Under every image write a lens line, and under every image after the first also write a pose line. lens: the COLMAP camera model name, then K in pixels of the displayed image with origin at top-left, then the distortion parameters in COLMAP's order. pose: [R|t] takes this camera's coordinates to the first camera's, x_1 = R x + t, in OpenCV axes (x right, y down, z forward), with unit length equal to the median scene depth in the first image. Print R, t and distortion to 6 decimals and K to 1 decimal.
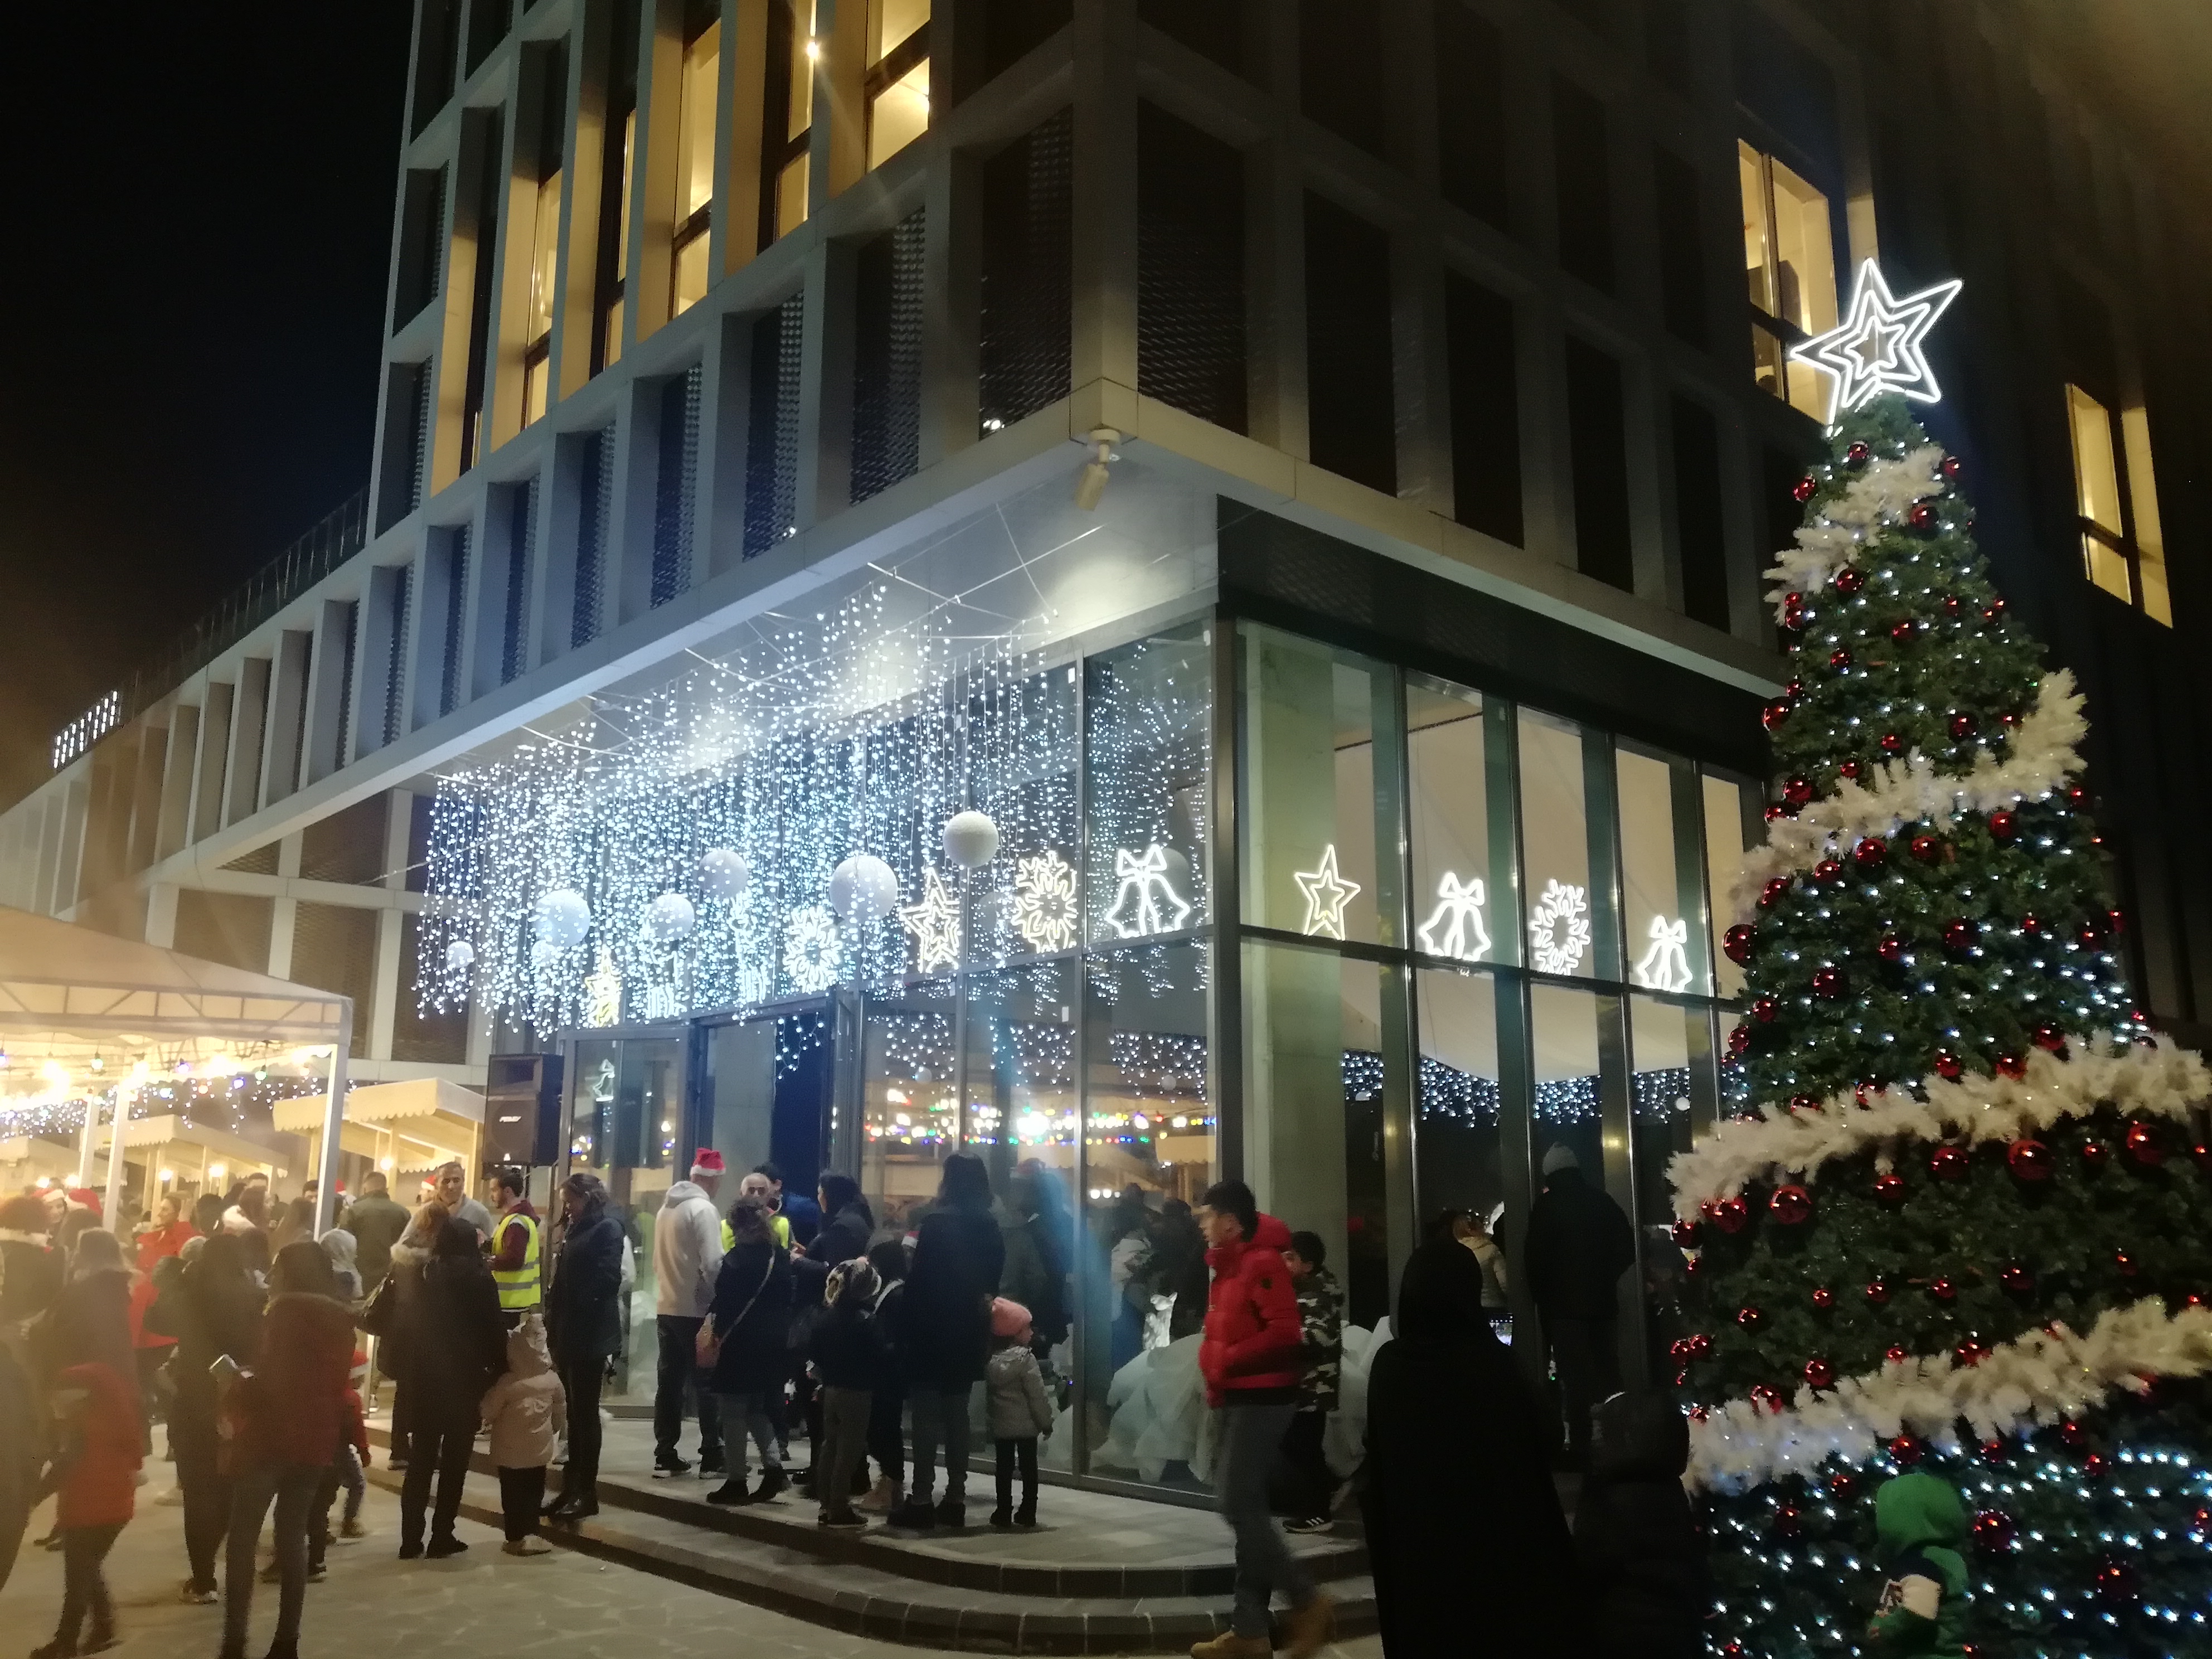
lens RADIAL K [[1780.4, 0, 1106.0], [0, 1780.4, 829.5], [0, 0, 1]] dist [0.016370, 0.008292]
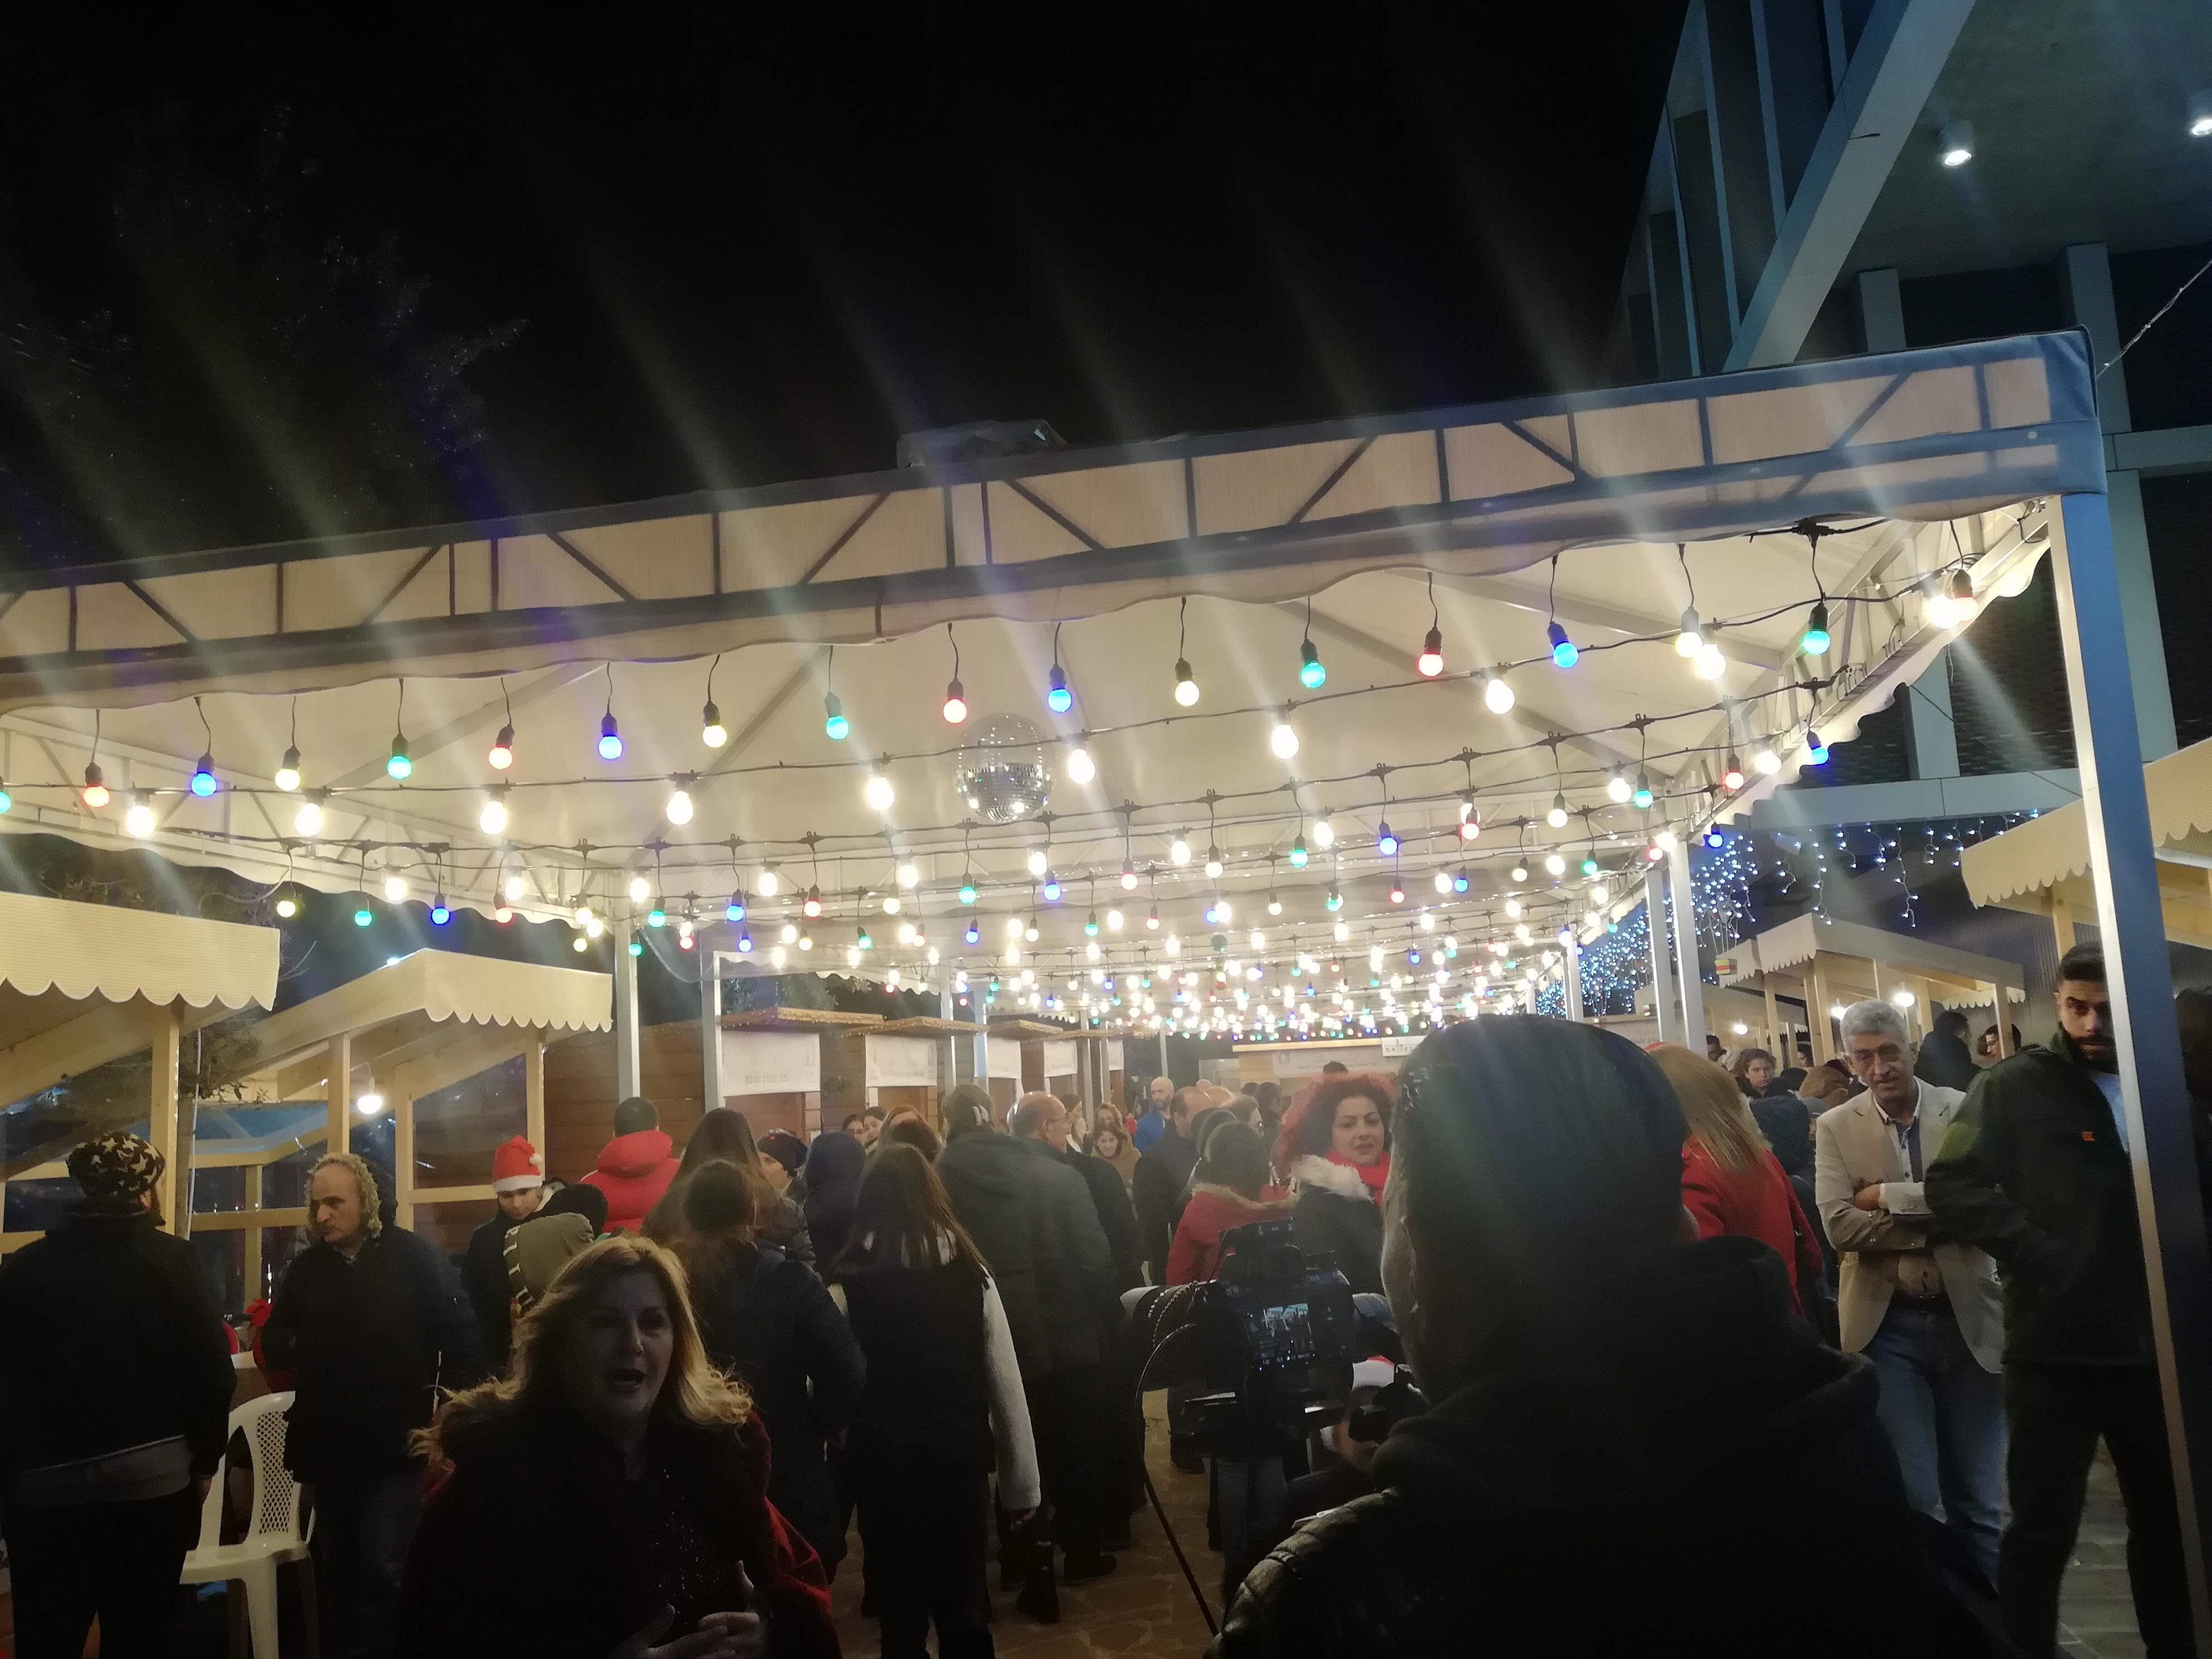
lens RADIAL K [[1780.4, 0, 1106.0], [0, 1780.4, 829.5], [0, 0, 1]] dist [0.016370, 0.008292]
pose [[0.616625, -0.149251, -0.772980, -0.235672], [0.216703, 0.976113, -0.015603, 0.107288], [0.756844, -0.157886, 0.634239, 0.527153]]
